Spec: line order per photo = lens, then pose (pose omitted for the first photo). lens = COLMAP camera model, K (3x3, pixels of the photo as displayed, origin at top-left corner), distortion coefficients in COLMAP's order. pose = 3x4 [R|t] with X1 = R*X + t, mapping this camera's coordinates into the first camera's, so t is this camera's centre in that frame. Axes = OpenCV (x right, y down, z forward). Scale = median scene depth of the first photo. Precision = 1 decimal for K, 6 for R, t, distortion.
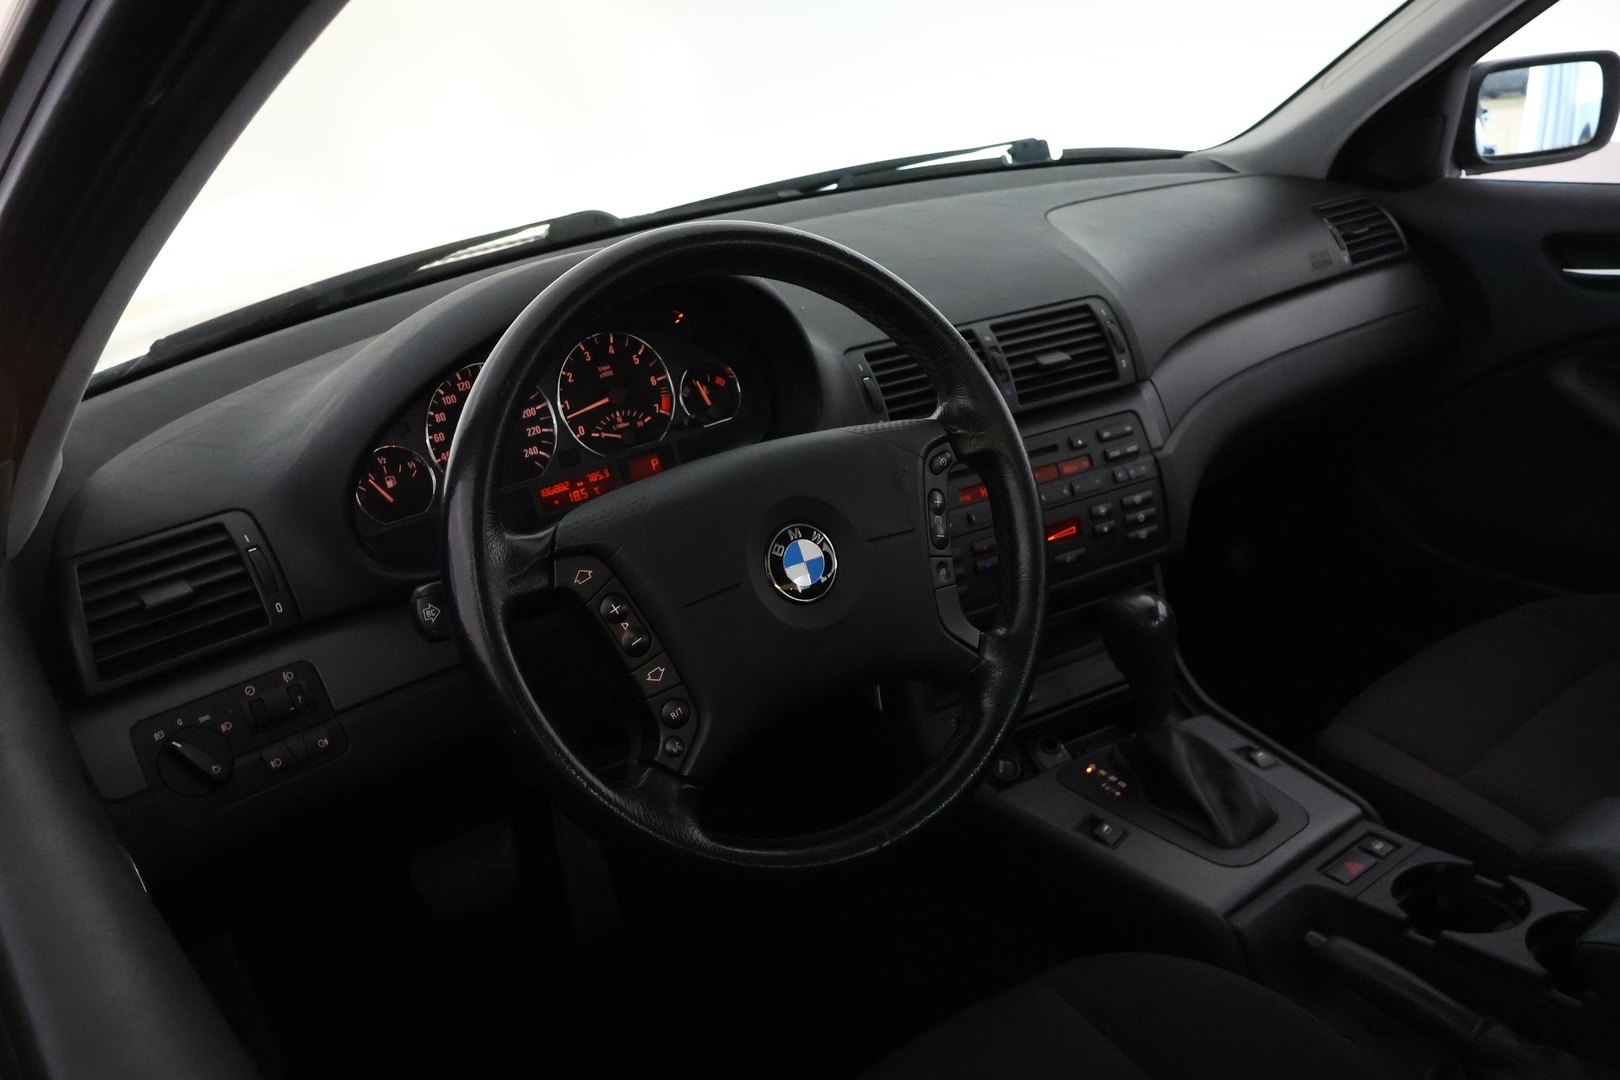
lens RADIAL K [[1348.5, 0, 805.7], [0, 1348.5, 536.8], [0, 0, 1]] dist [-0.014196, -0.005441]
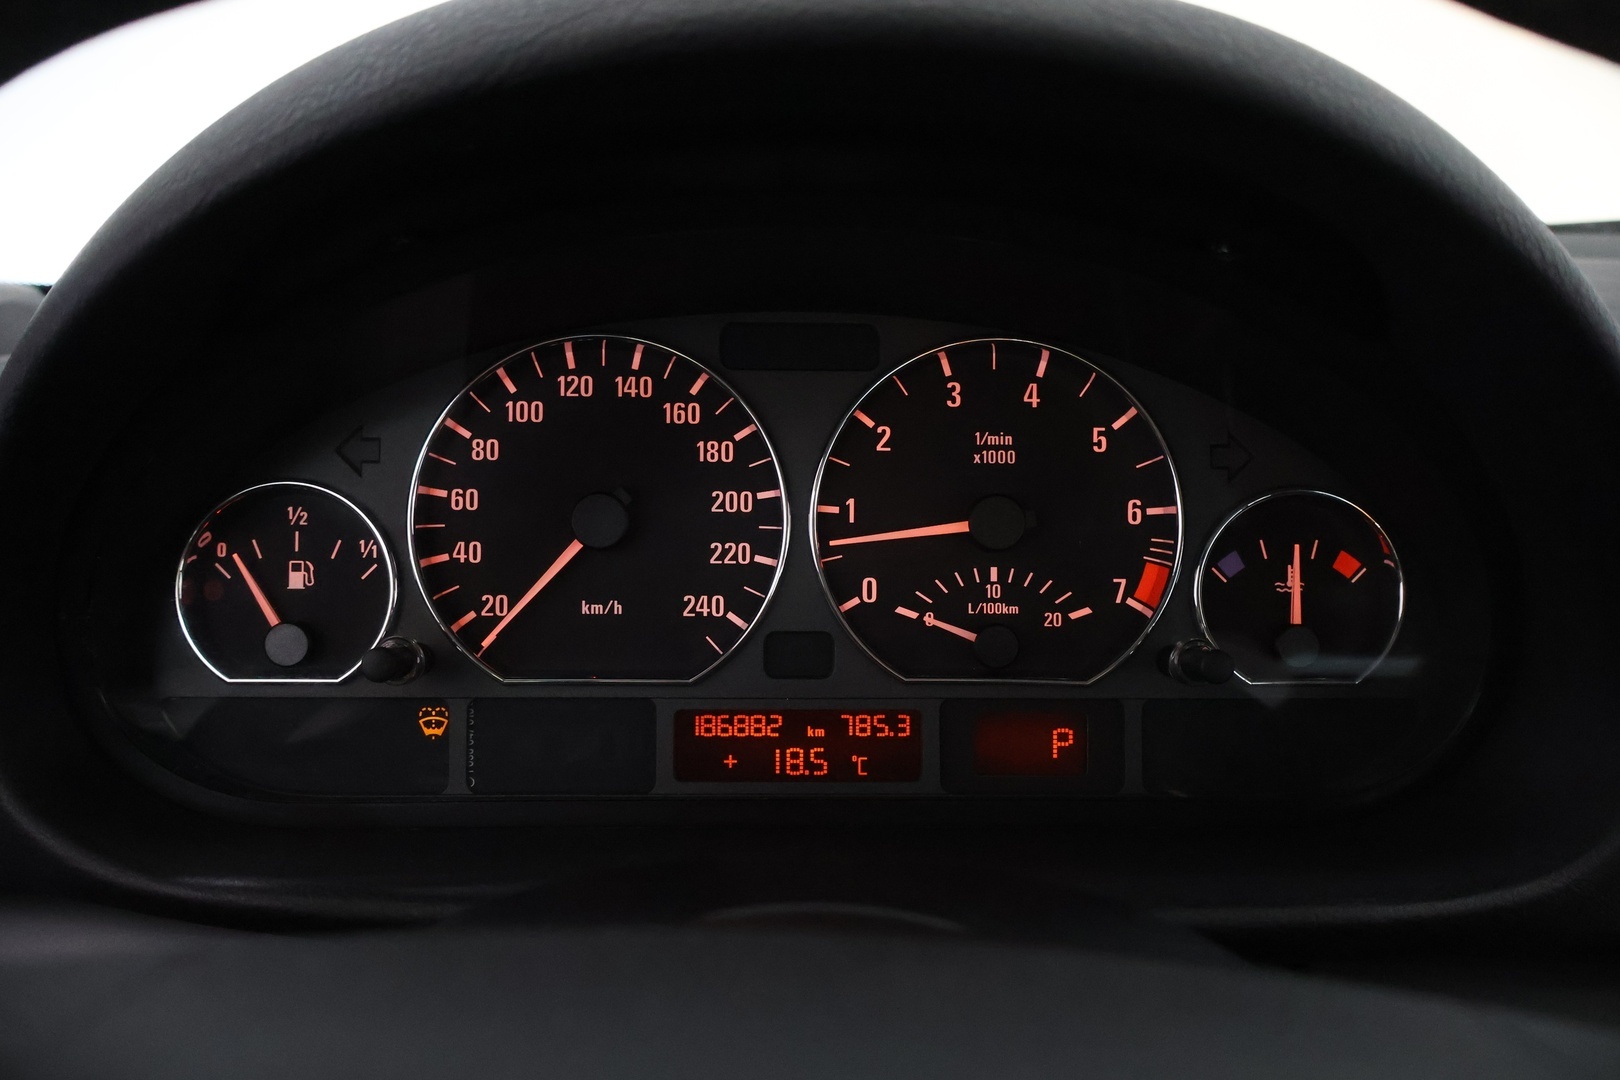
lens RADIAL K [[1348.5, 0, 812.2], [0, 1348.5, 541.0], [0, 0, 1]] dist [-0.014196, -0.005441]
pose [[0.796629, 0.263194, -0.544162, 0.010725], [-0.304384, 0.952430, 0.015056, -0.087745], [0.522239, 0.153640, 0.838845, 0.661656]]
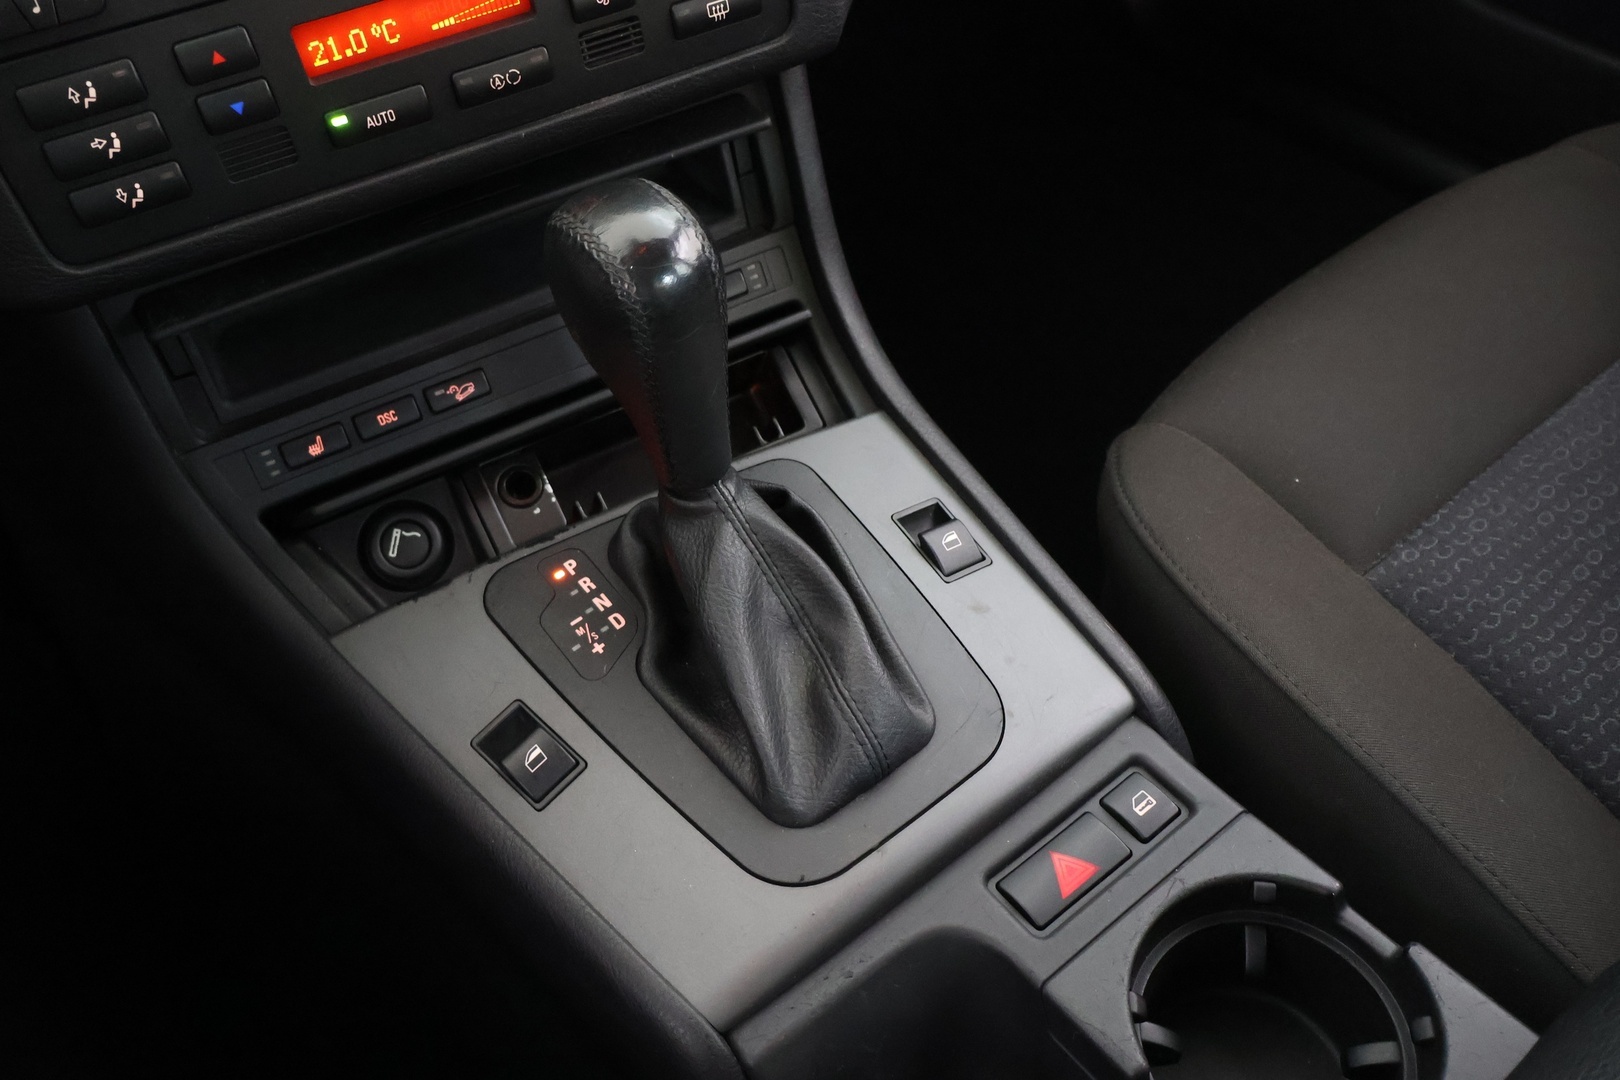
lens RADIAL K [[1348.5, 0, 808.6], [0, 1348.5, 547.7], [0, 0, 1]] dist [-0.014196, -0.005441]
pose [[0.999531, 0.017473, 0.025168, 0.301372], [-0.026972, 0.891474, 0.452268, -0.045136], [-0.014534, -0.452734, 0.891527, 0.639458]]
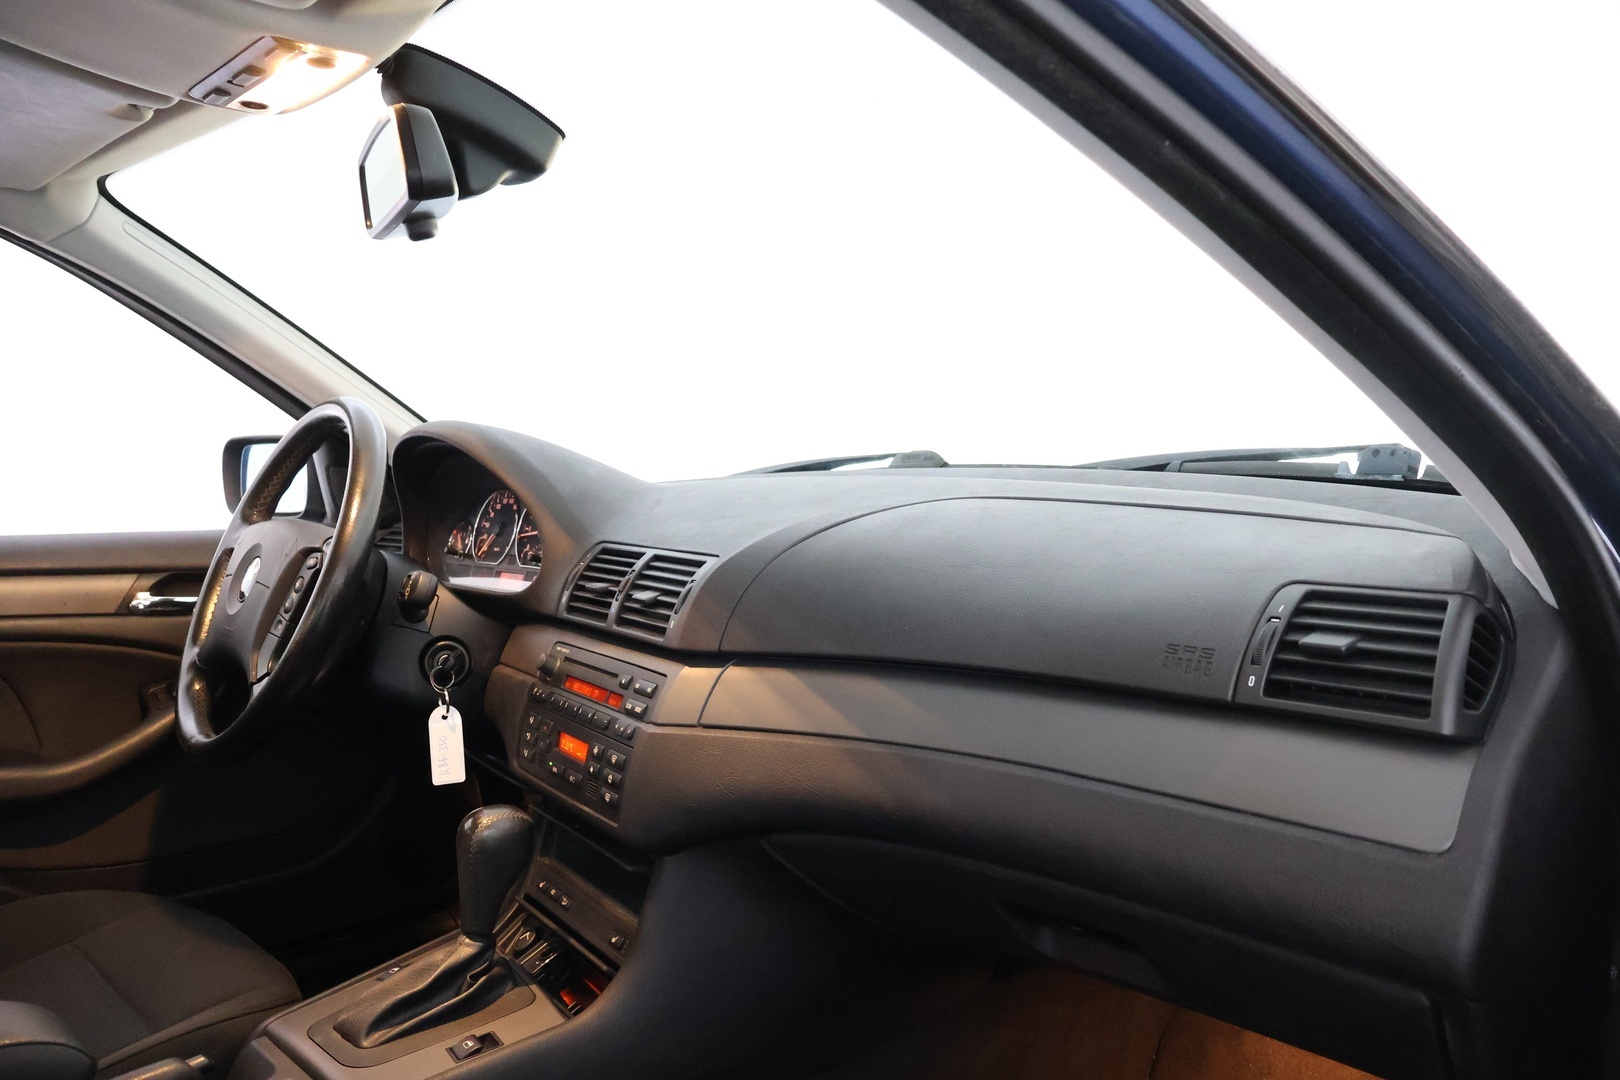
lens RADIAL K [[1348.5, 0, 802.1], [0, 1348.5, 537.9], [0, 0, 1]] dist [-0.014196, -0.005441]
pose [[0.047706, 0.152673, -0.987125, 1.281595], [-0.355282, 0.926217, 0.126082, -0.371397], [0.933541, 0.344692, 0.098428, 1.083447]]
